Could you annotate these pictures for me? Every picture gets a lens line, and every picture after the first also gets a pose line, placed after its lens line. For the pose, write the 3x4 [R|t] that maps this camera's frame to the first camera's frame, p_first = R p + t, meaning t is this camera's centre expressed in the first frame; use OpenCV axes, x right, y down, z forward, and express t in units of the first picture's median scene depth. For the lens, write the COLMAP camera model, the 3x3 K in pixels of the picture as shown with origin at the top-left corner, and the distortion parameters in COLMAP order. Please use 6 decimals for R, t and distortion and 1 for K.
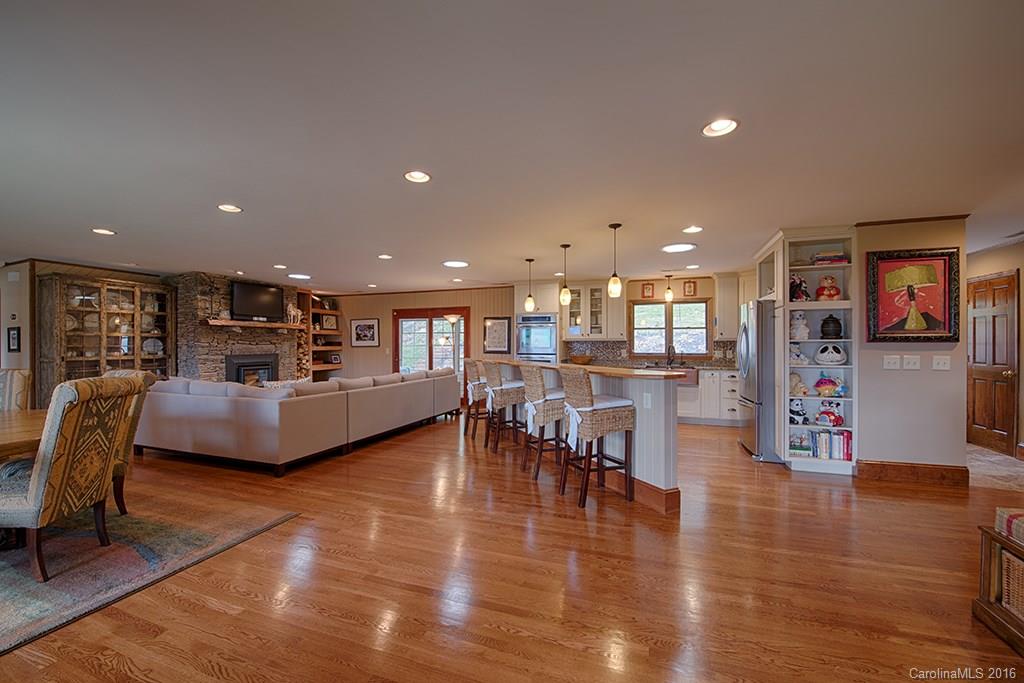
lens RADIAL K [[407.9, 0, 512.3], [0, 407.9, 345.9], [0, 0, 1]] dist [-0.020000, -0.001783]
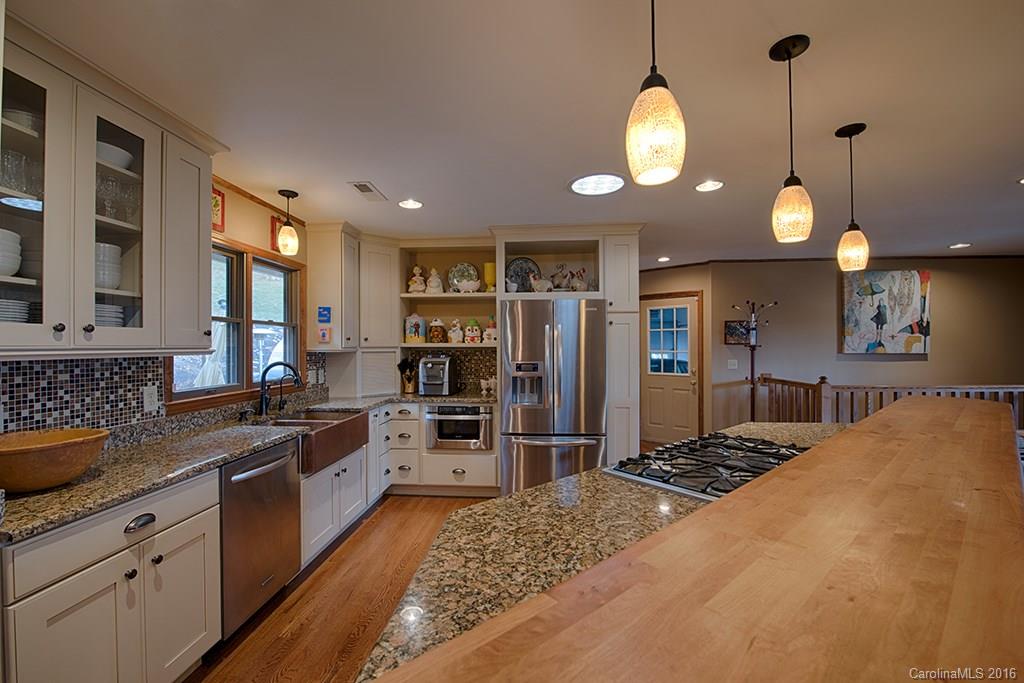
lens RADIAL K [[432.5, 0, 510.8], [0, 432.5, 345.6], [0, 0, 1]] dist [-0.015681, -0.000085]
pose [[-0.274487, 0.000437, 0.961591, -0.081621], [0.008610, 0.999961, 0.002004, -0.017447], [-0.961552, 0.008830, -0.274480, 0.837628]]
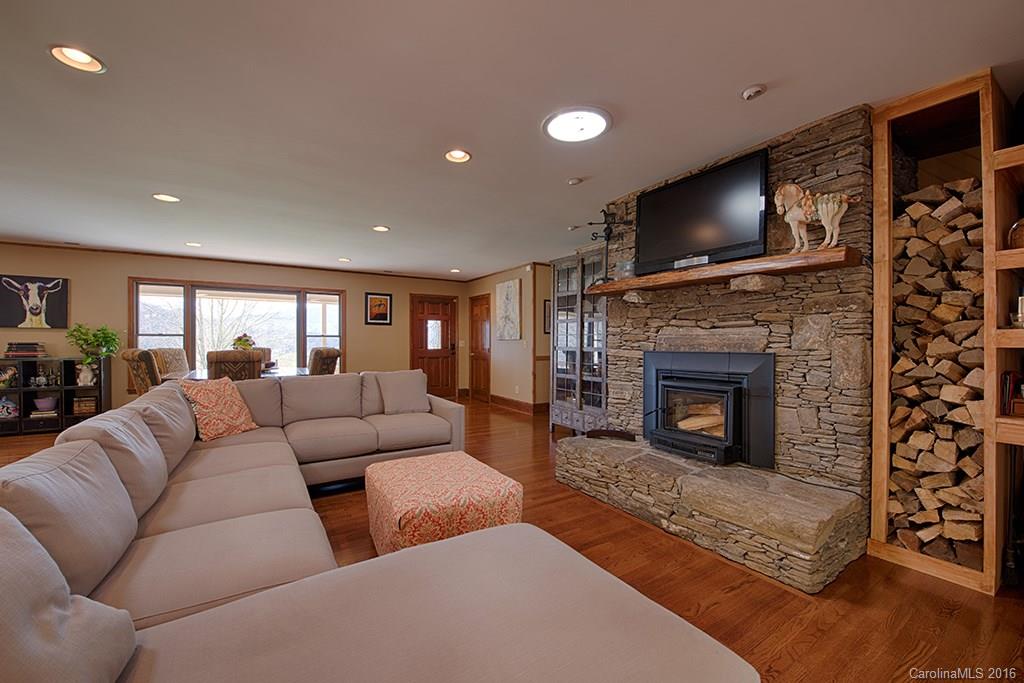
lens RADIAL K [[407.9, 0, 509.6], [0, 407.9, 343.8], [0, 0, 1]] dist [-0.020000, -0.001783]
pose [[-0.618200, 0.001517, -0.786019, -0.201863], [-0.007724, 0.999938, 0.008005, 0.010958], [0.785983, 0.011020, -0.618150, 1.086419]]
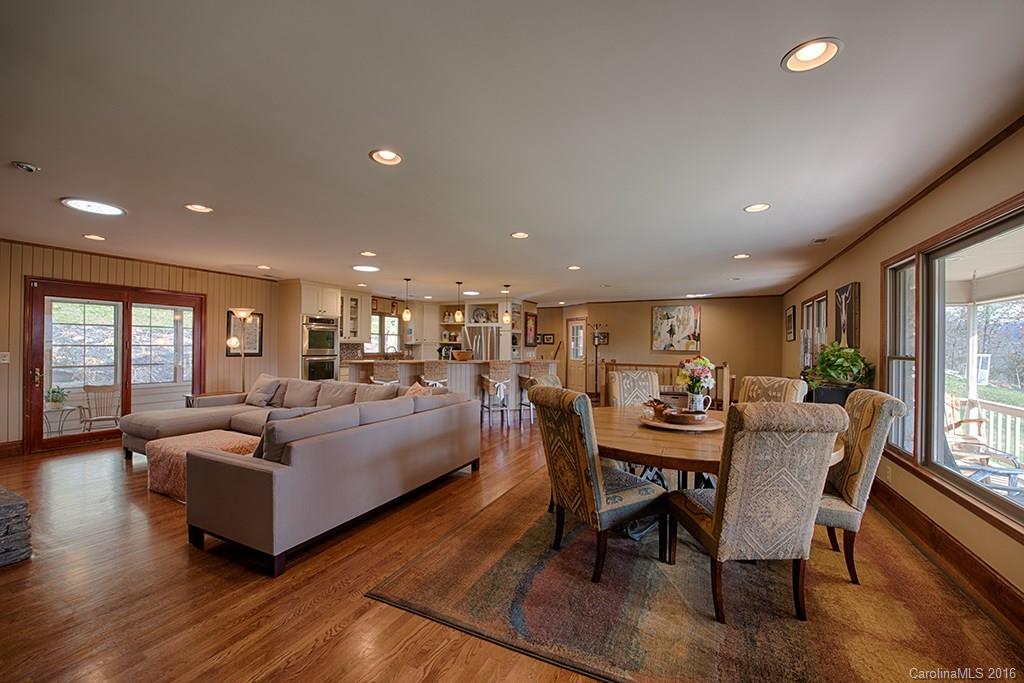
lens RADIAL K [[407.9, 0, 511.9], [0, 407.9, 344.0], [0, 0, 1]] dist [-0.020000, -0.001783]
pose [[0.103038, 0.005380, 0.994663, -0.884498], [-0.007588, 0.999961, -0.004622, -0.007691], [-0.994649, -0.007072, 0.103074, 0.421108]]
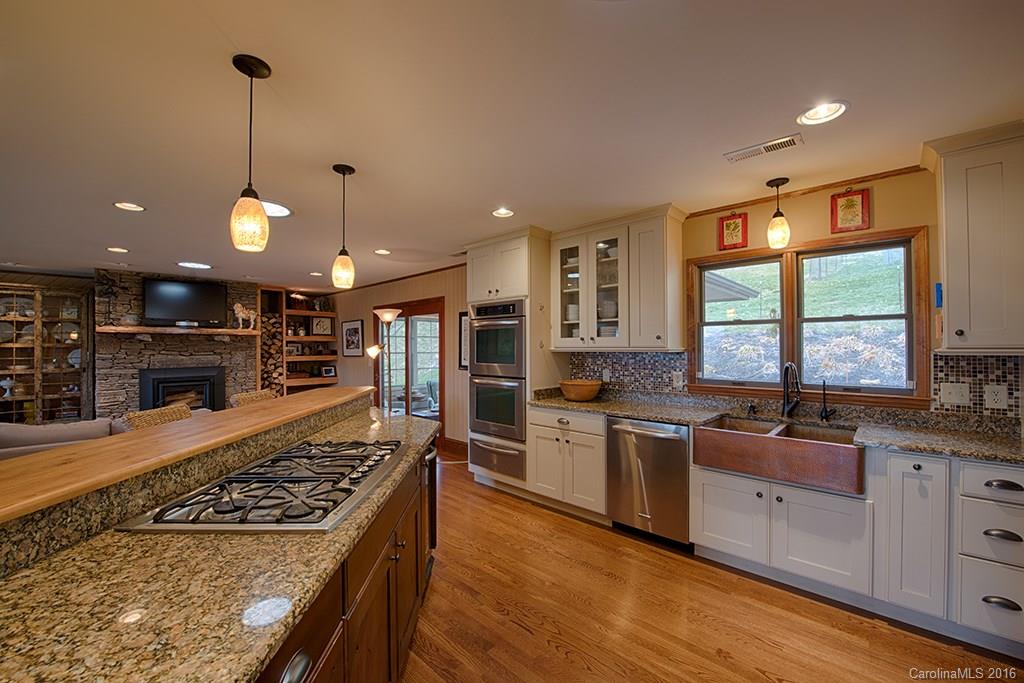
lens RADIAL K [[407.9, 0, 511.0], [0, 407.9, 344.4], [0, 0, 1]] dist [-0.020000, -0.001783]
pose [[0.915035, -0.005654, -0.403334, 0.286017], [0.001562, 0.999944, -0.010475, -0.015755], [0.403370, 0.008955, 0.914993, 0.516690]]
